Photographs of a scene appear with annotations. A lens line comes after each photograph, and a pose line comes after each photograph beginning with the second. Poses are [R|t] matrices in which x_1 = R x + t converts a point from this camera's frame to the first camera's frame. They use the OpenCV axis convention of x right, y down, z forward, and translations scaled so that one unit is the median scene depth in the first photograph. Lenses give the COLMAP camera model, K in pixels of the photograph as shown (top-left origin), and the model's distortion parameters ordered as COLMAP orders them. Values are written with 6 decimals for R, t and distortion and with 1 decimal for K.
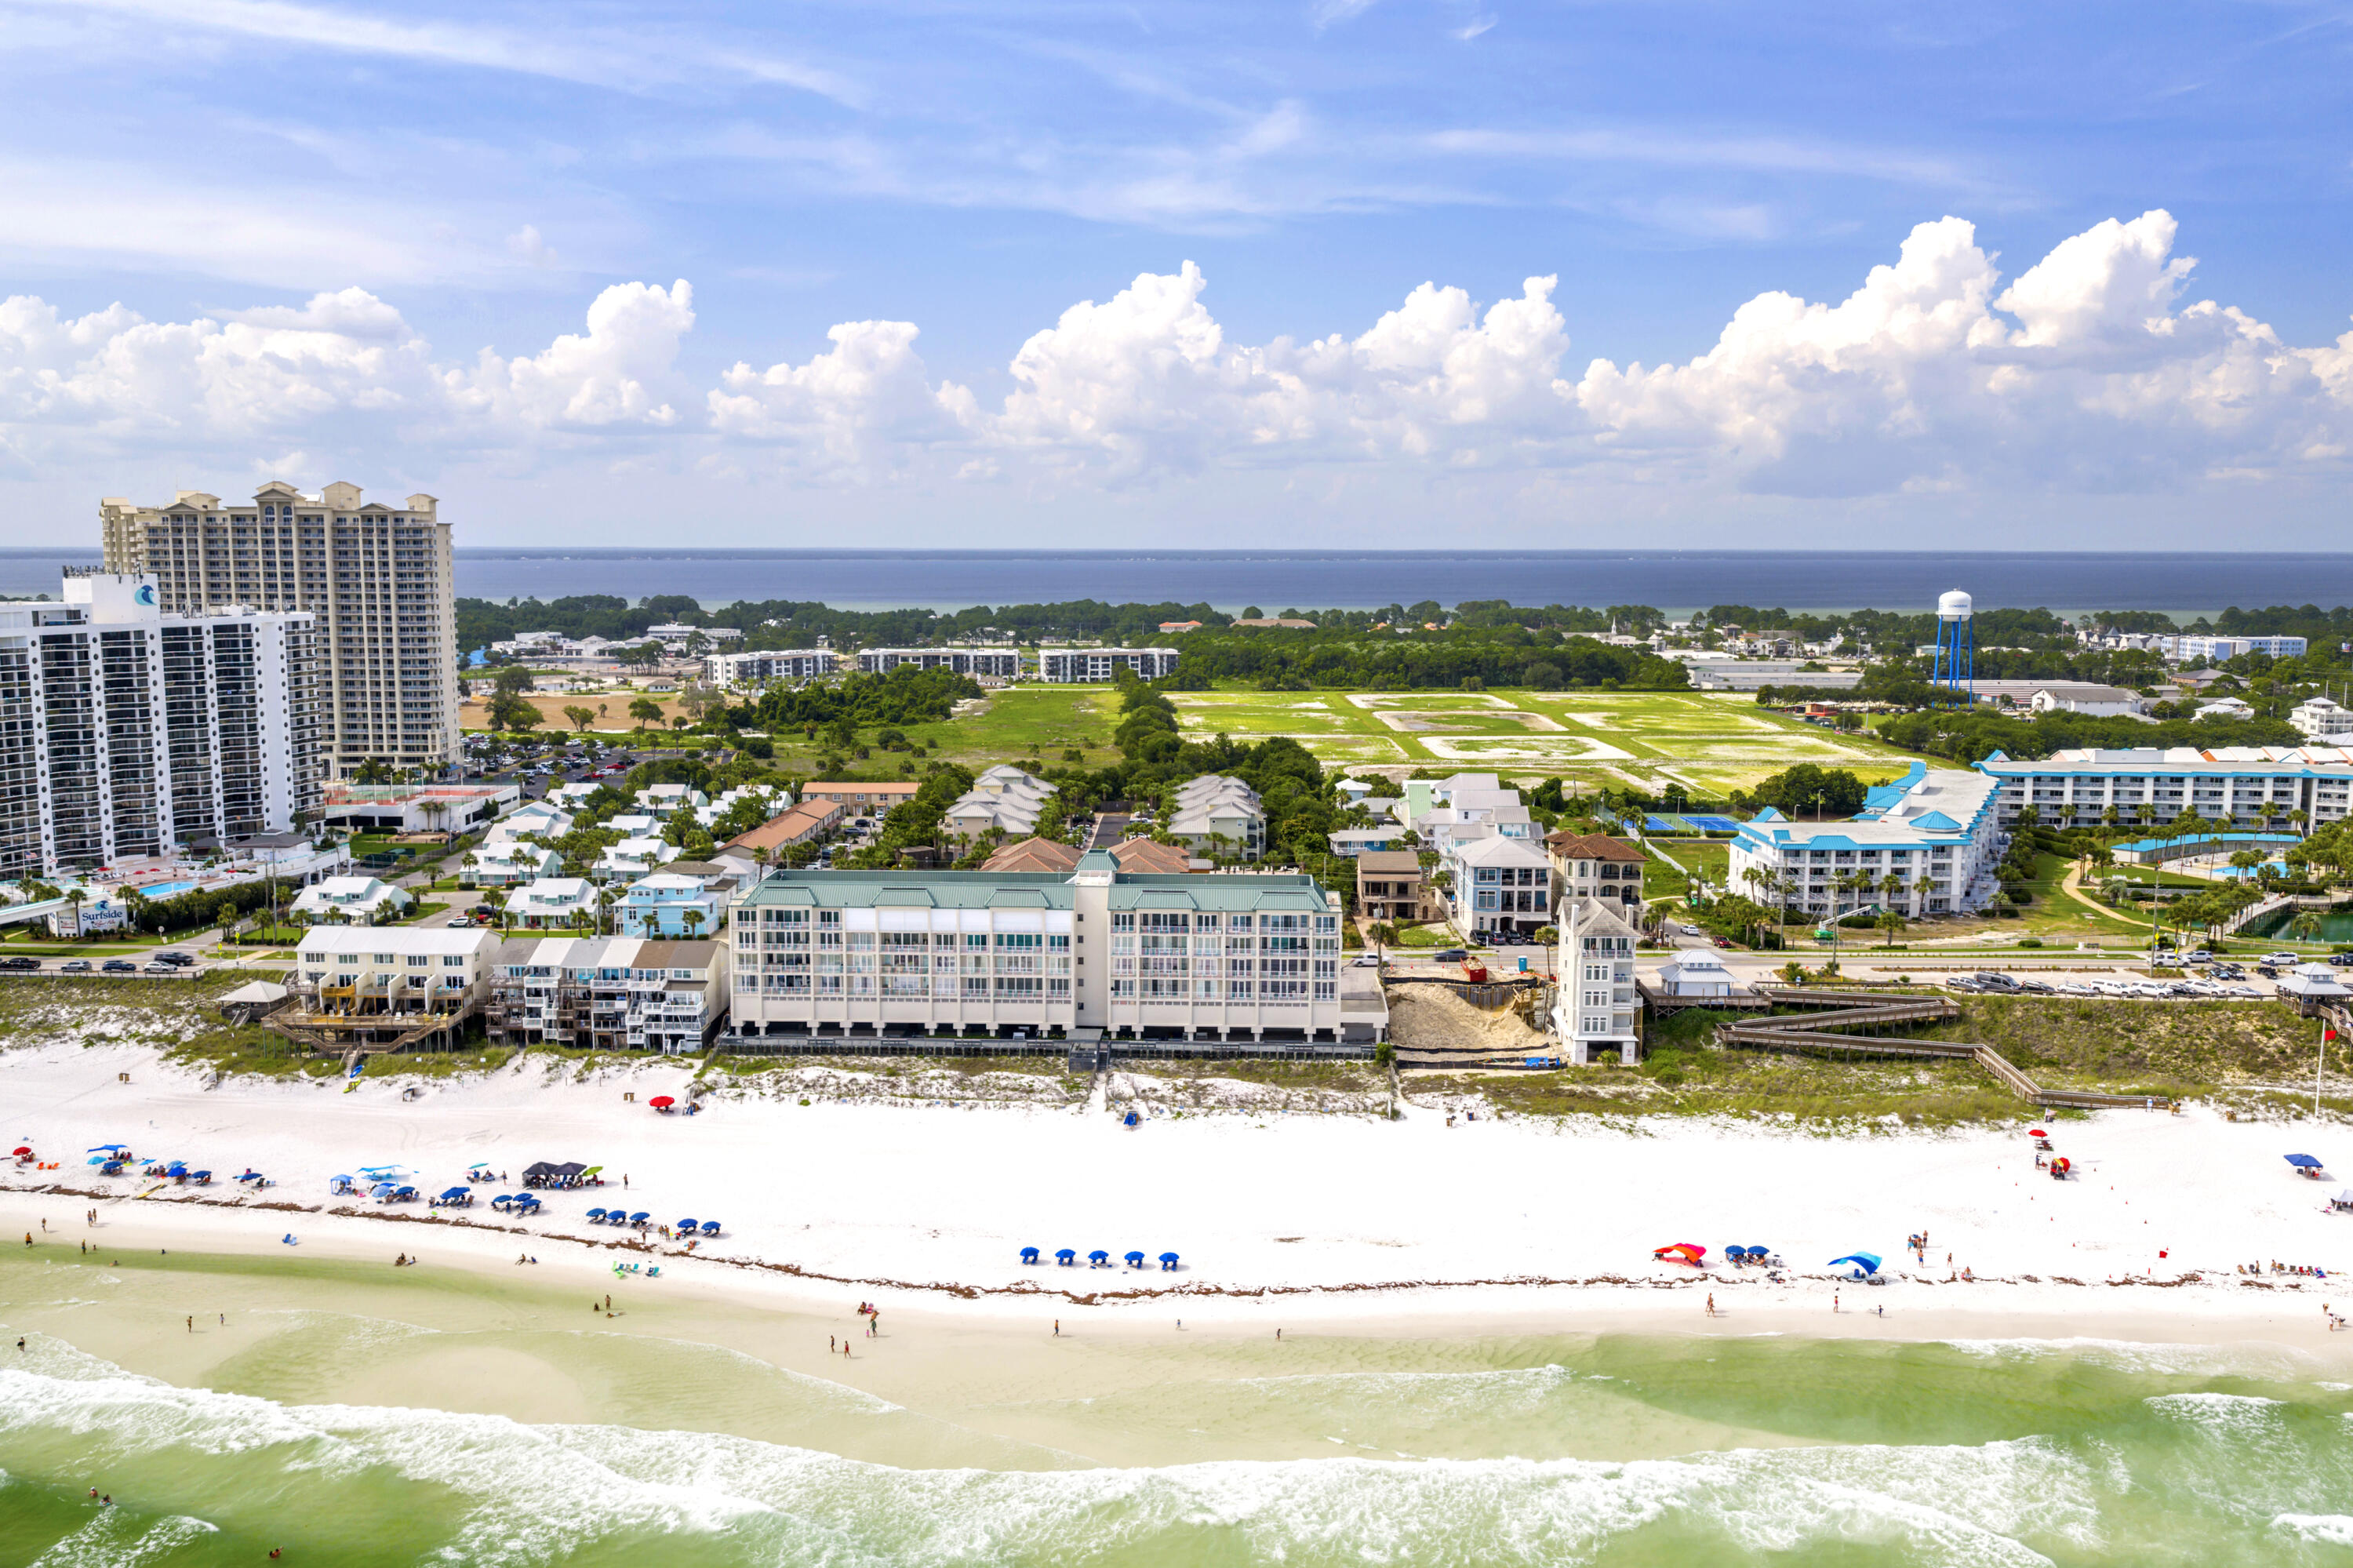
lens RADIAL K [[1965.7, 0, 1176.5], [0, 1965.7, 784.0], [0, 0, 1]] dist [0.022074, -0.045419]
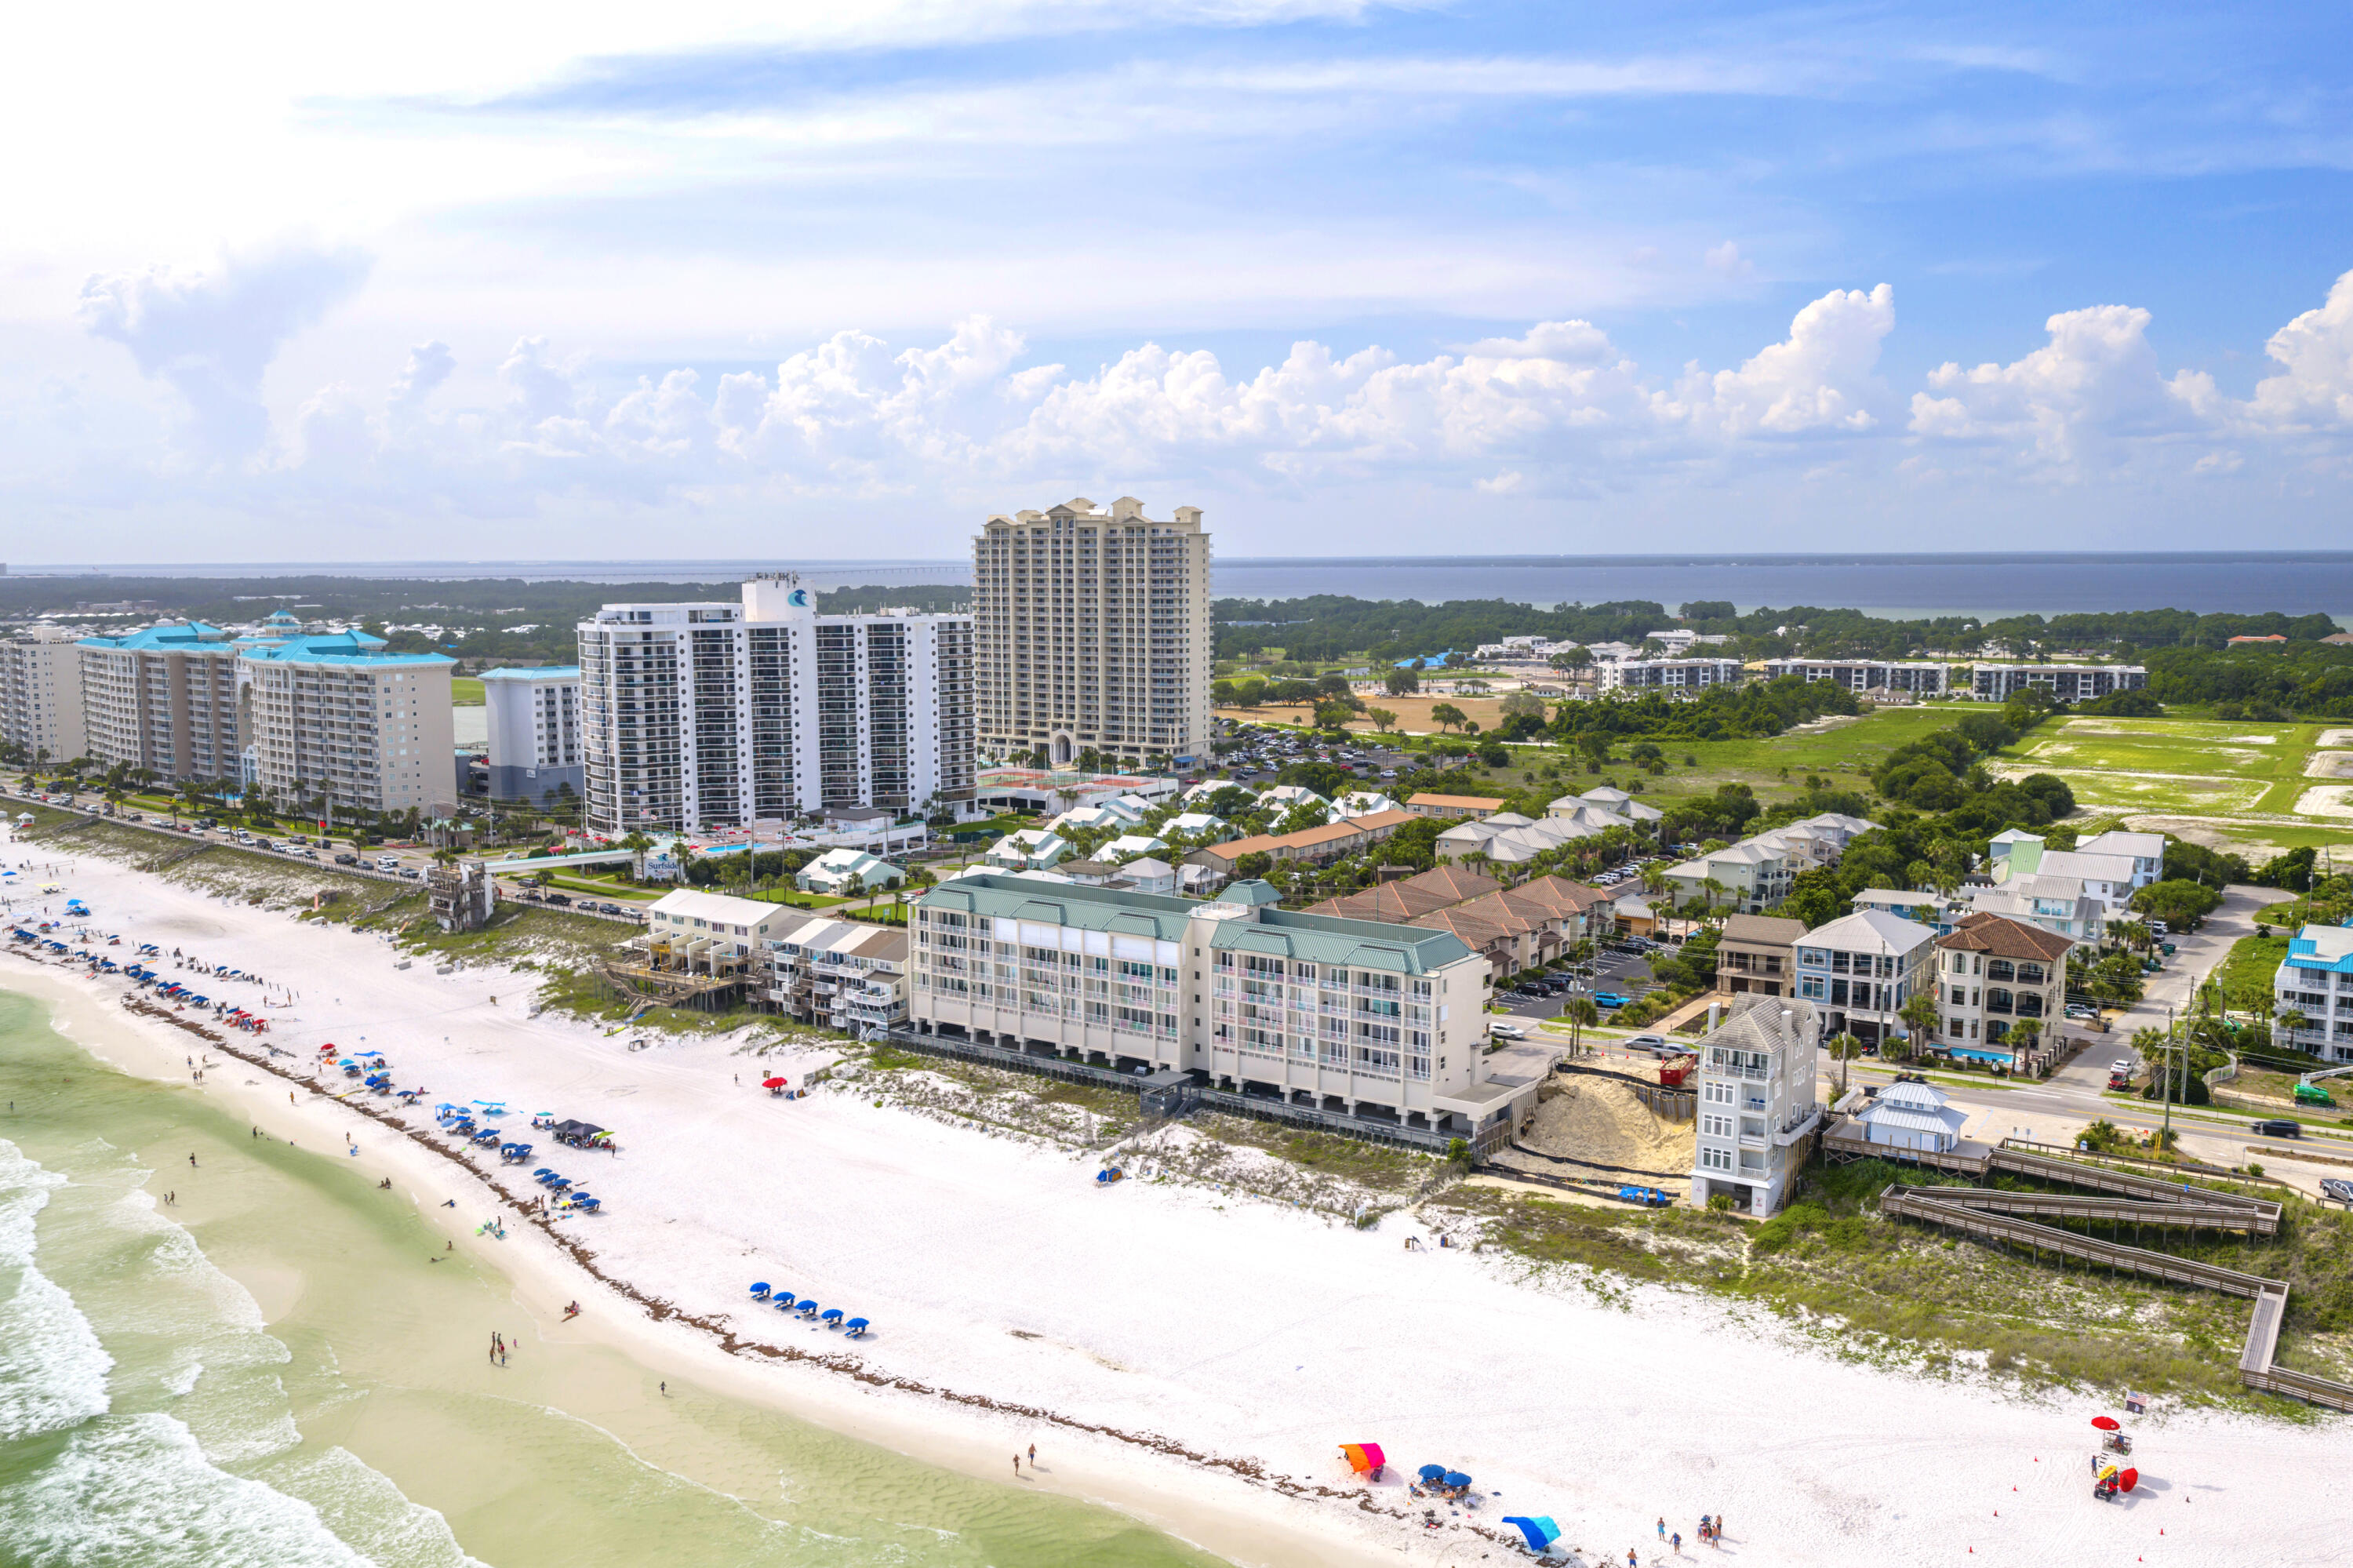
lens RADIAL K [[1937.6, 0, 1176.5], [0, 1937.6, 784.0], [0, 0, 1]] dist [0.020557, -0.041761]
pose [[0.833083, 0.058542, -0.550041, 0.441434], [-0.059376, 0.998103, 0.016301, -0.025275], [0.549951, 0.019079, 0.834979, 0.233624]]
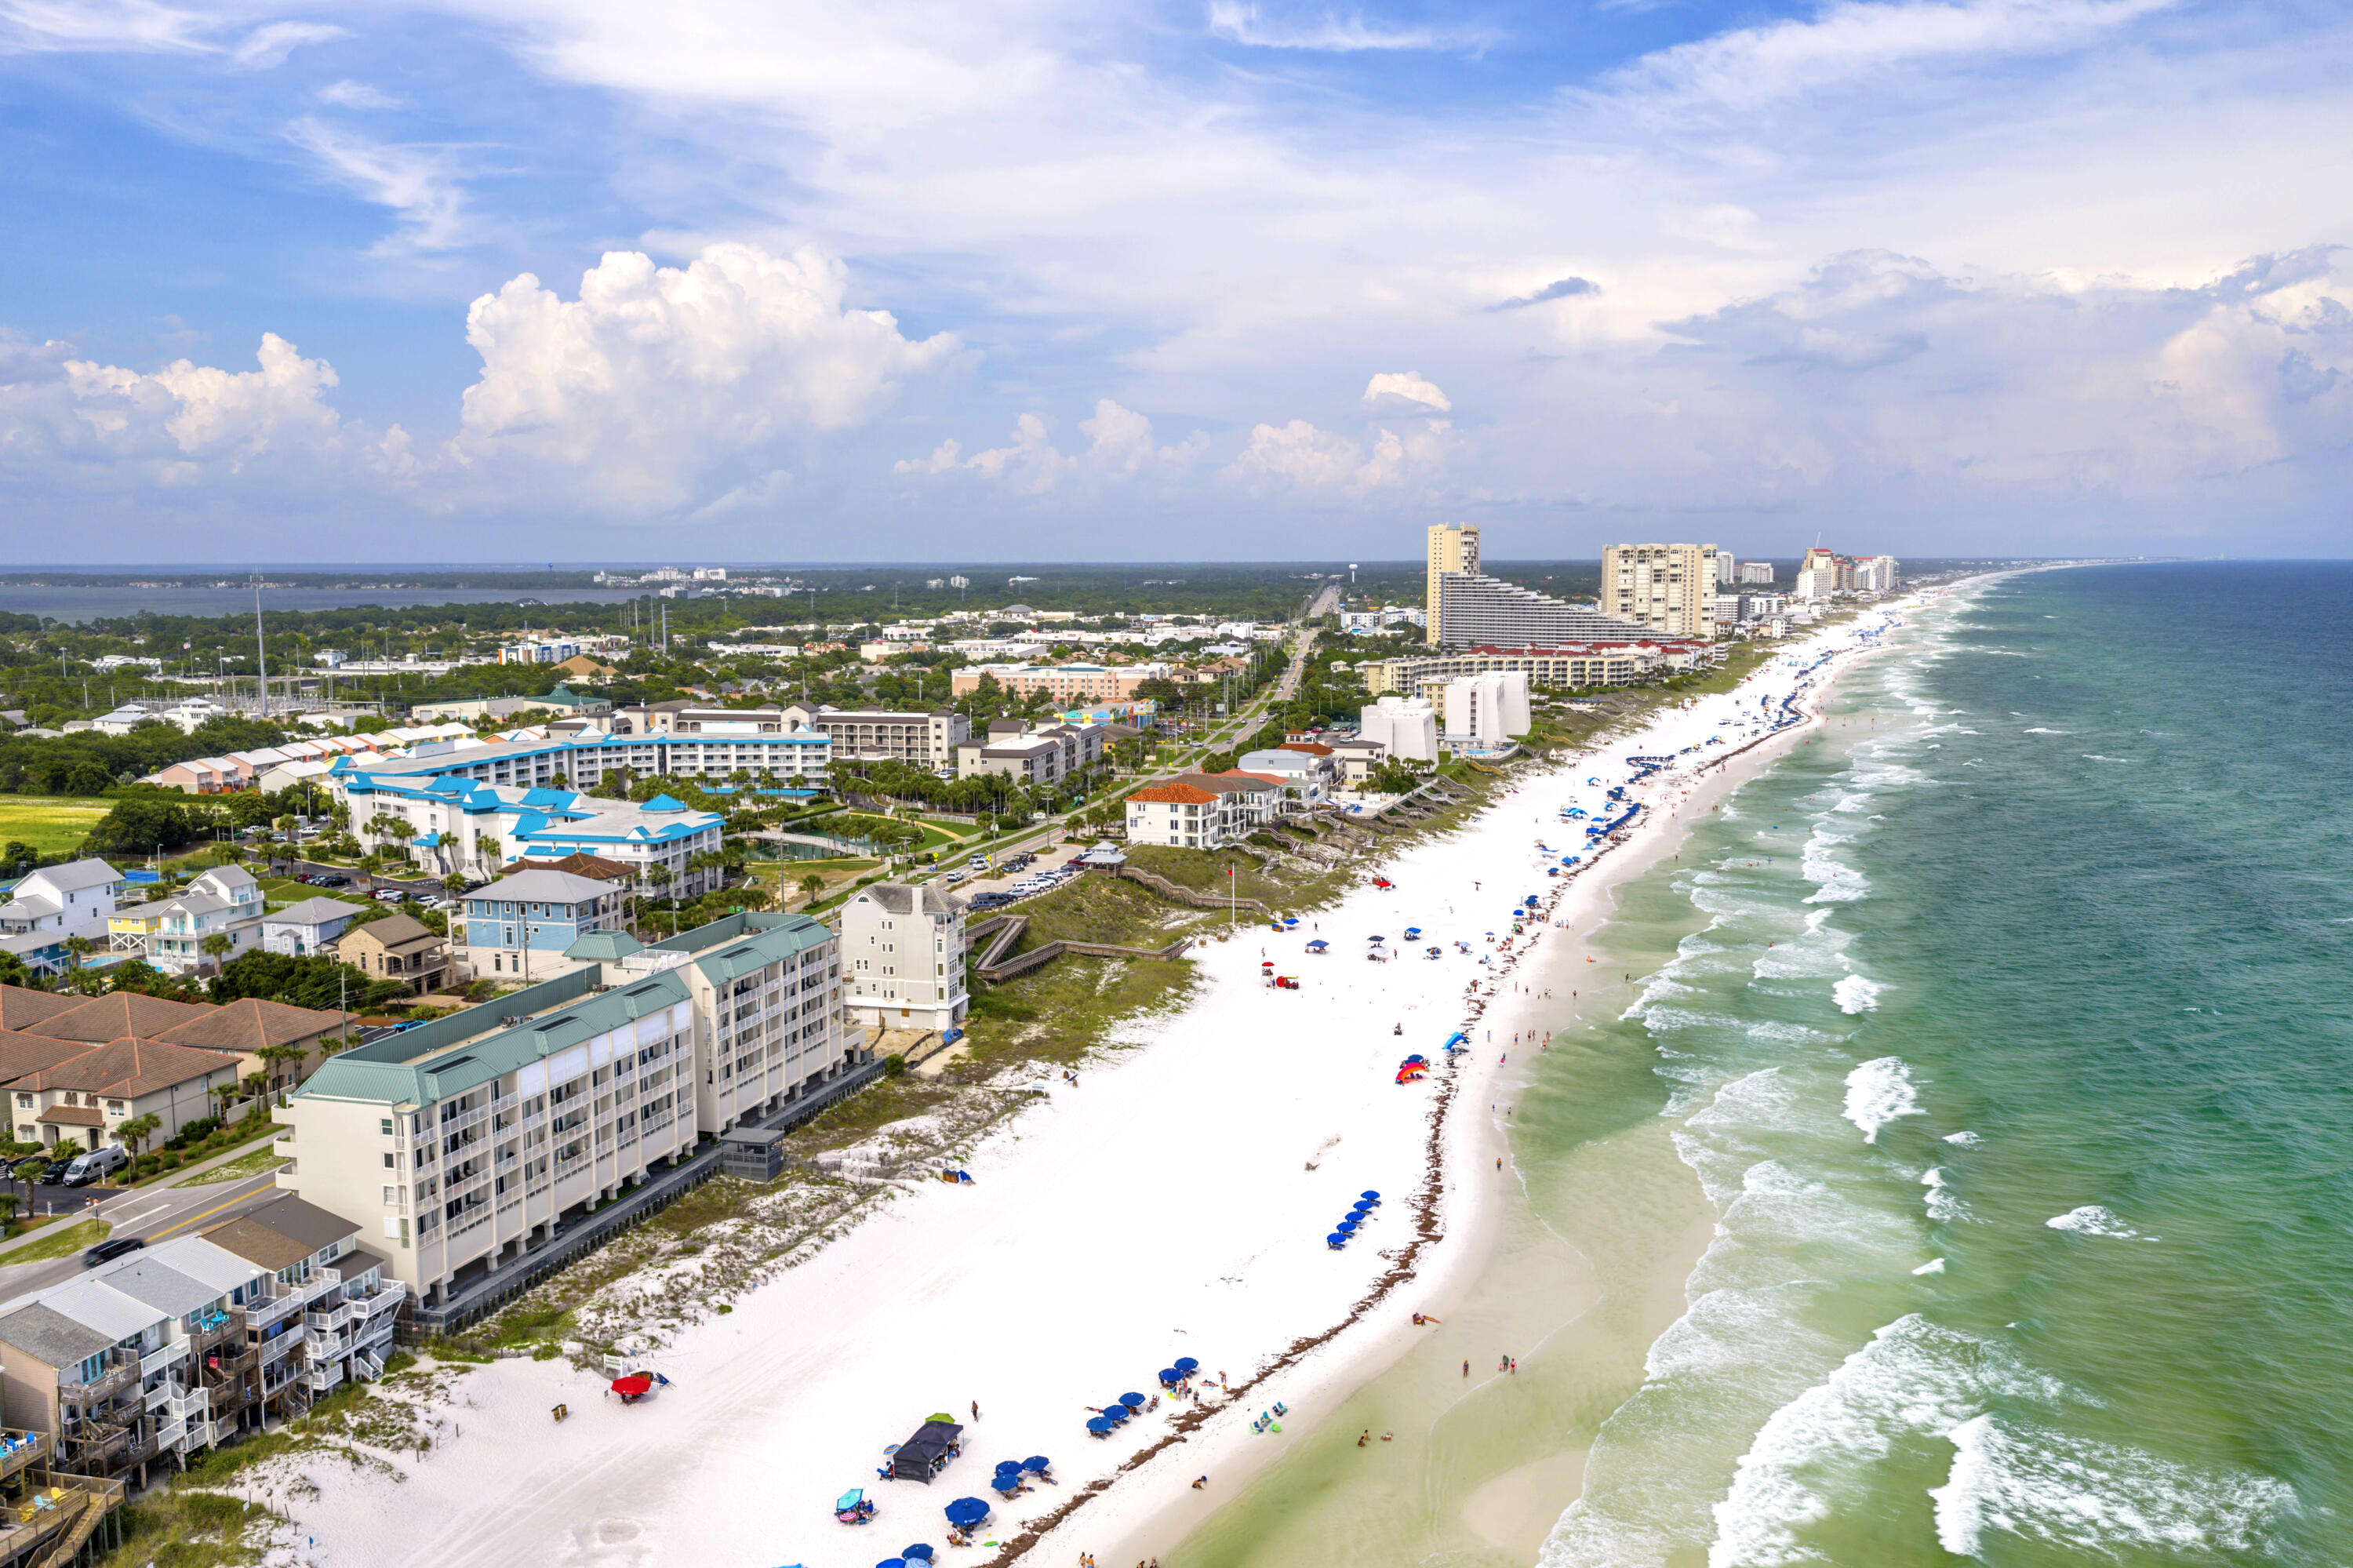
lens RADIAL K [[1937.6, 0, 1176.5], [0, 1937.6, 784.0], [0, 0, 1]] dist [0.020557, -0.041761]
pose [[0.238091, -0.116113, 0.964277, -0.766193], [0.119990, 0.988739, 0.089431, -0.070832], [-0.963802, 0.094411, 0.249342, 0.593274]]
